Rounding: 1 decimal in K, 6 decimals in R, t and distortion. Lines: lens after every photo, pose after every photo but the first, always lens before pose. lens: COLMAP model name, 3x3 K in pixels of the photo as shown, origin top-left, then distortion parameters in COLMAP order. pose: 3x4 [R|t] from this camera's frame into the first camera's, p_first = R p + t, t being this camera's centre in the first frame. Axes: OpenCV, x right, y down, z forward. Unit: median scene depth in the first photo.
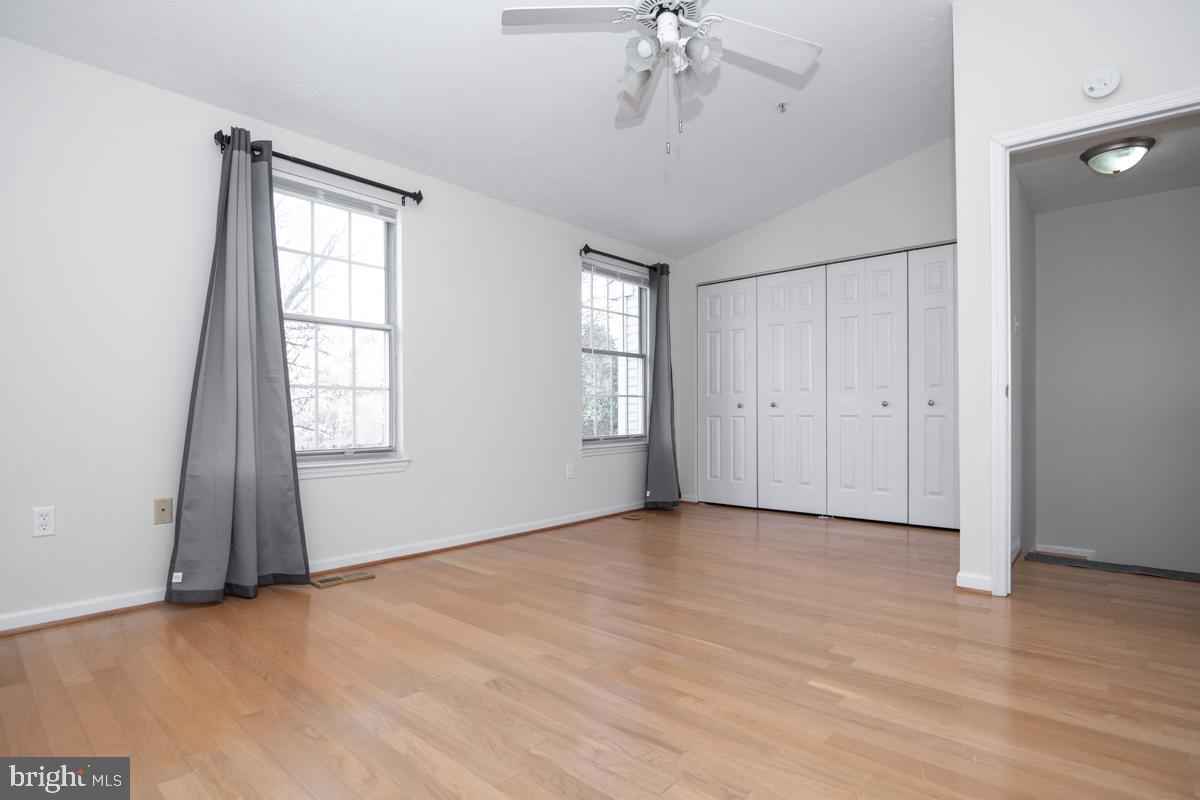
lens RADIAL K [[607.1, 0, 602.6], [0, 607.1, 419.0], [0, 0, 1]] dist [-0.014425, -0.001427]
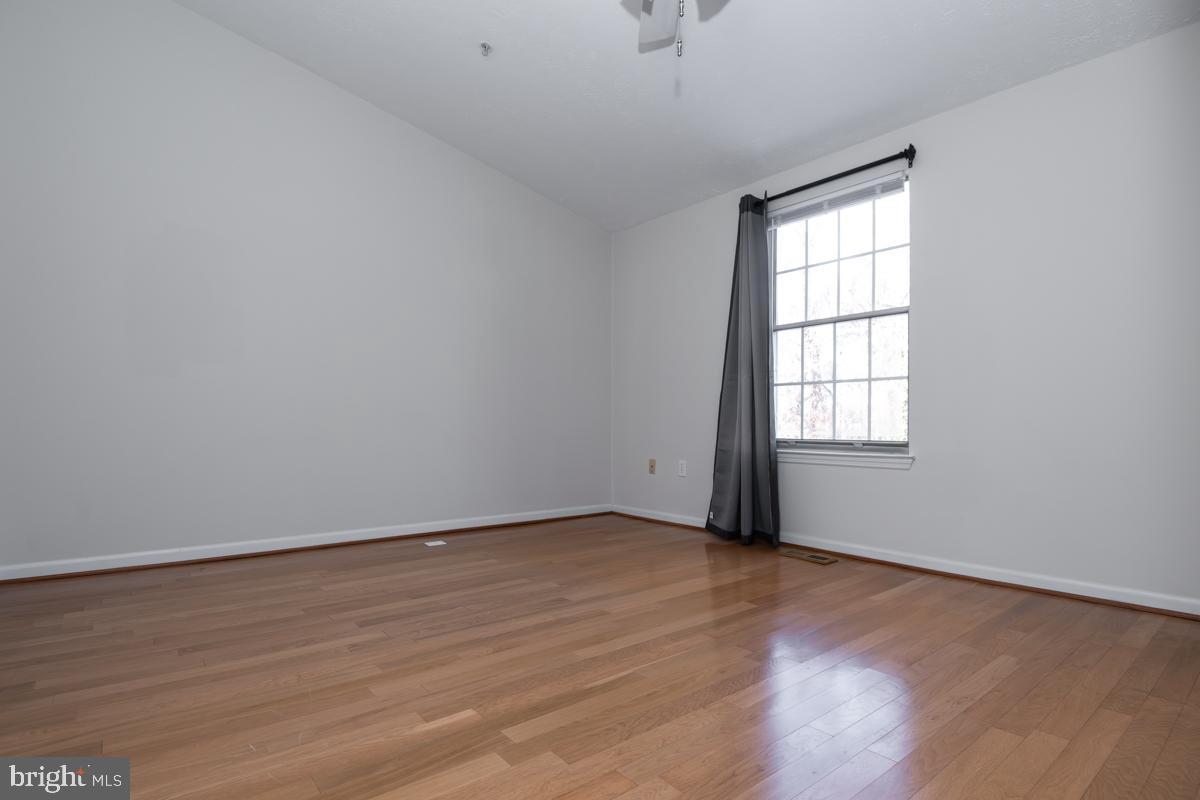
lens RADIAL K [[607.1, 0, 602.6], [0, 607.1, 419.0], [0, 0, 1]] dist [-0.014425, -0.001427]
pose [[-0.173105, -0.007781, -0.984873, 0.802839], [-0.008406, 0.999944, -0.006423, 0.029725], [0.984868, 0.007167, -0.173160, 0.936980]]
